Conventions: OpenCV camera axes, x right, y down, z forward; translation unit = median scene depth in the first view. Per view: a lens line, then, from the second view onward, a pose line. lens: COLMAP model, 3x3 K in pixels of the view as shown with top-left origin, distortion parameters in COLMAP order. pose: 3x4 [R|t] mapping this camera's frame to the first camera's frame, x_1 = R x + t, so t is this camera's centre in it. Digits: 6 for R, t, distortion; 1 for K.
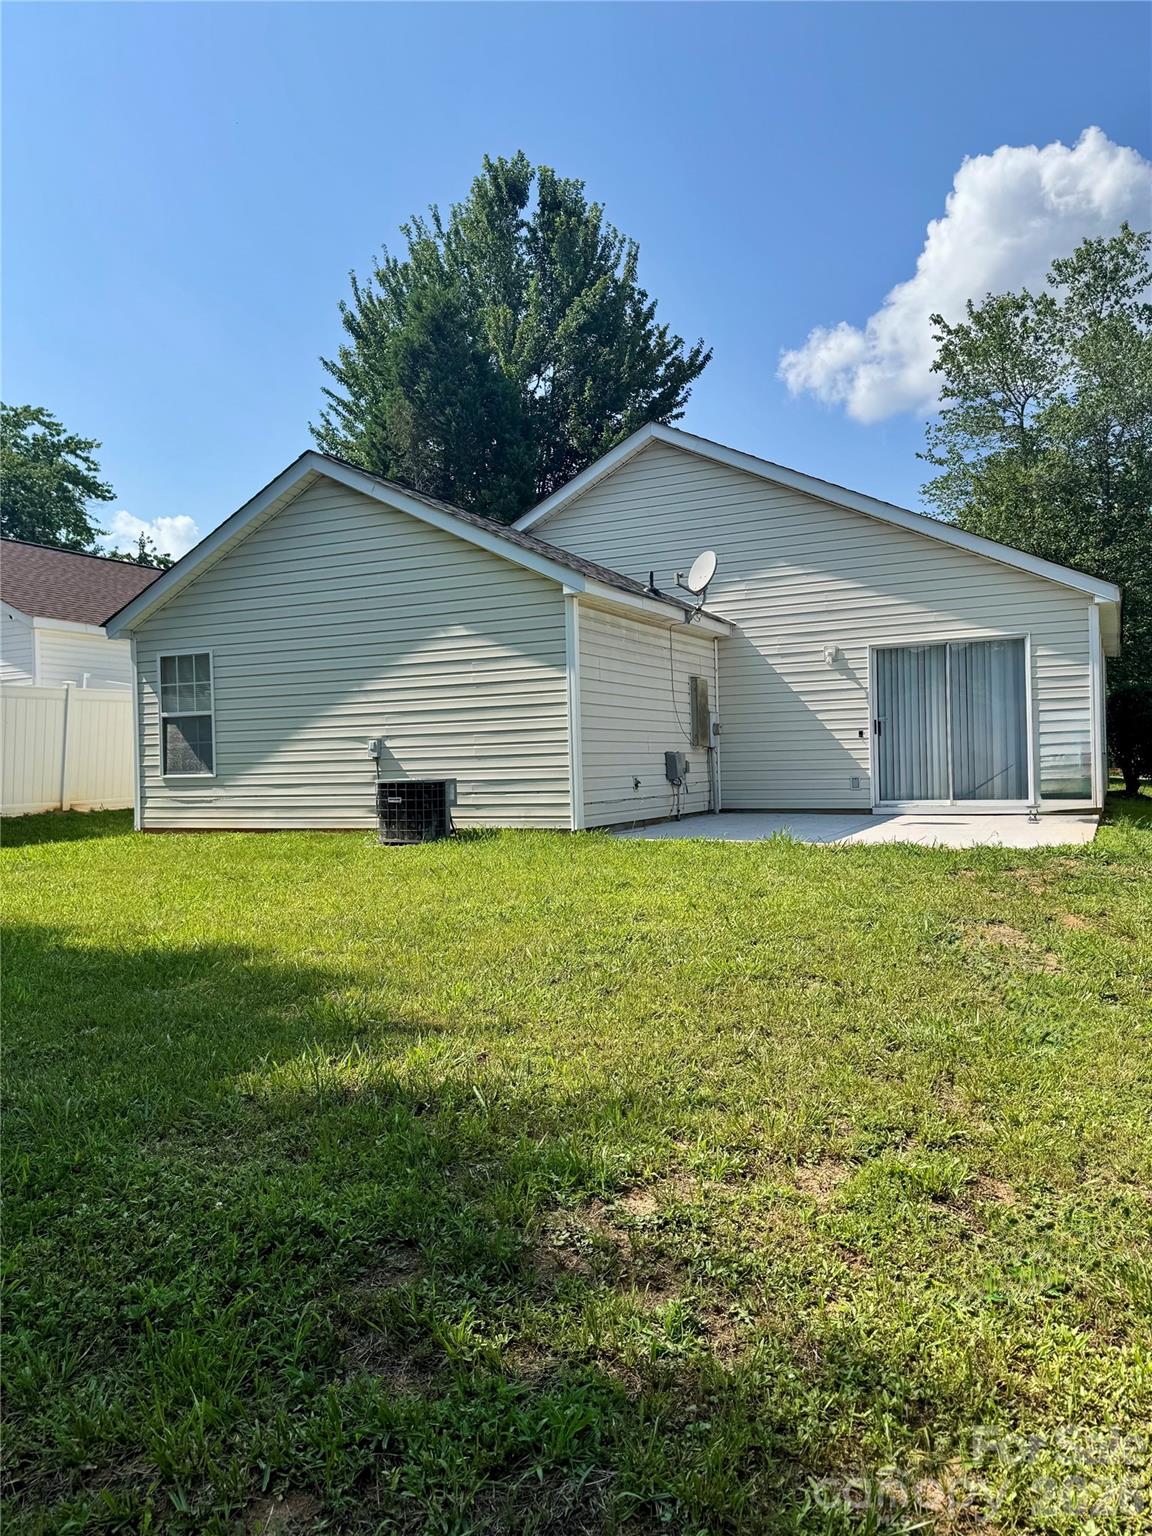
lens RADIAL K [[1082.9, 0, 570.1], [0, 1082.9, 768.5], [0, 0, 1]] dist [0.009251, -0.000340]
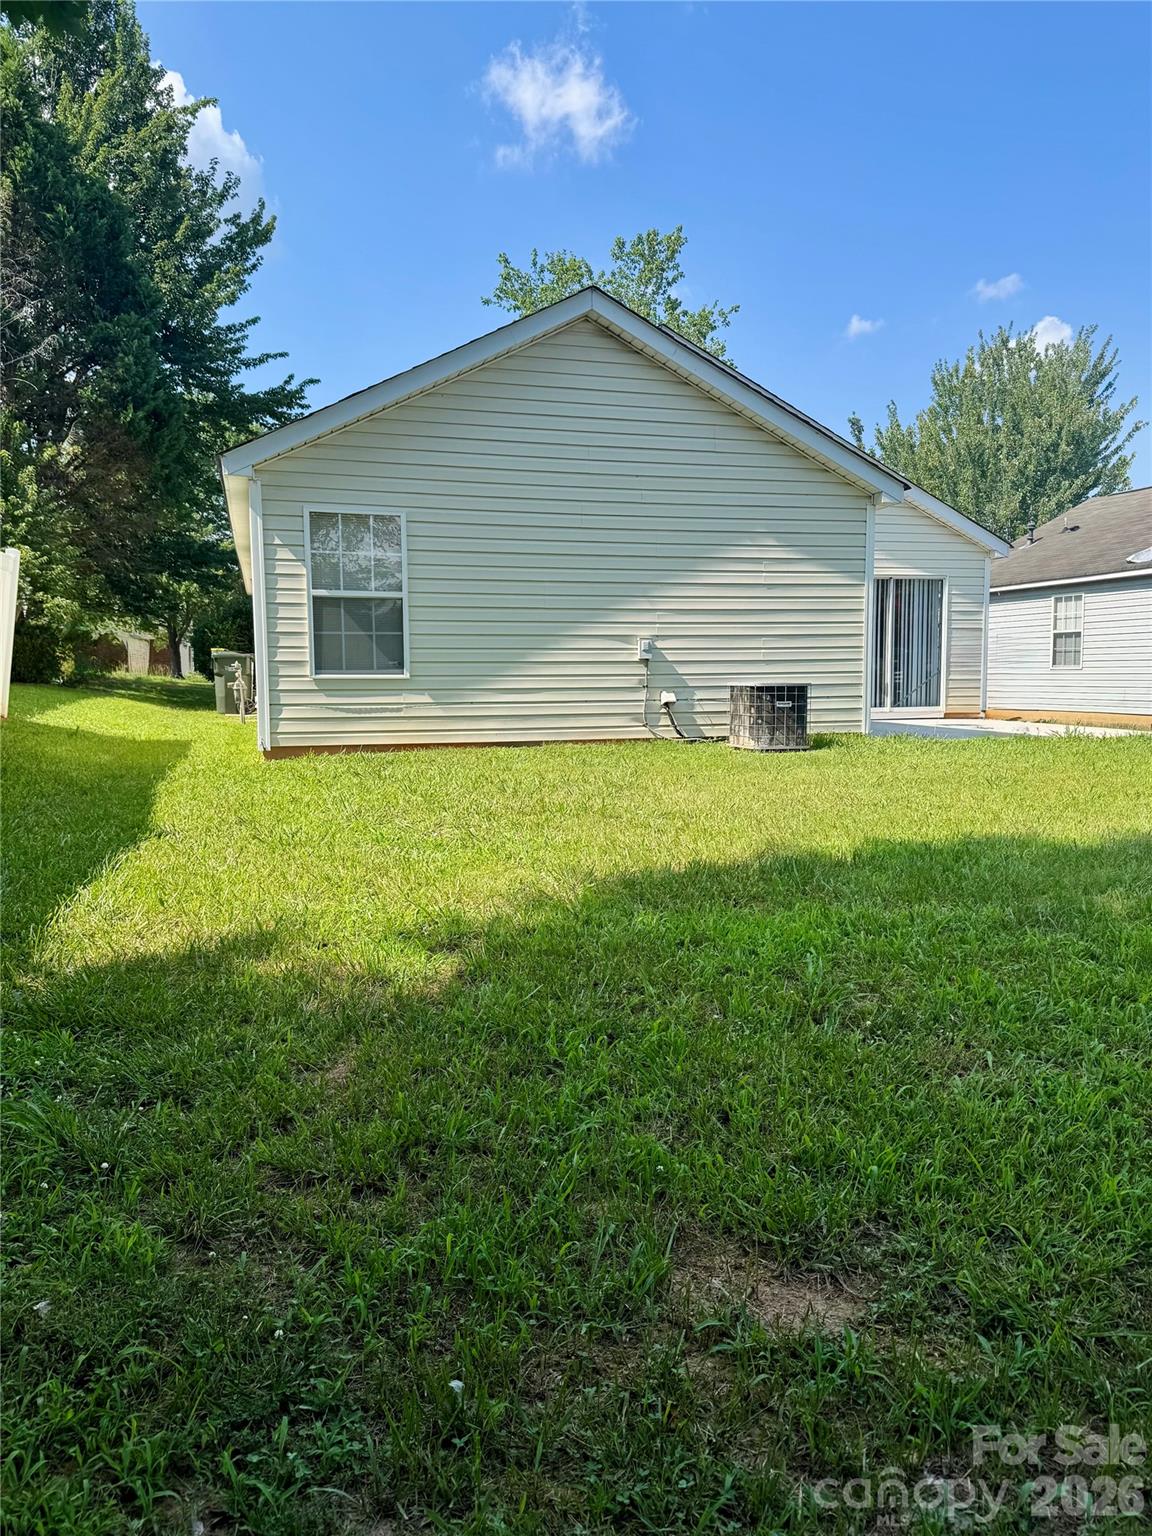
lens RADIAL K [[1082.9, 0, 569.9], [0, 1082.9, 766.0], [0, 0, 1]] dist [0.009251, -0.000340]
pose [[0.742295, -0.037105, 0.669045, -0.759695], [-0.009667, 0.997769, 0.066061, 0.017948], [-0.670003, -0.055505, 0.740280, 0.343853]]
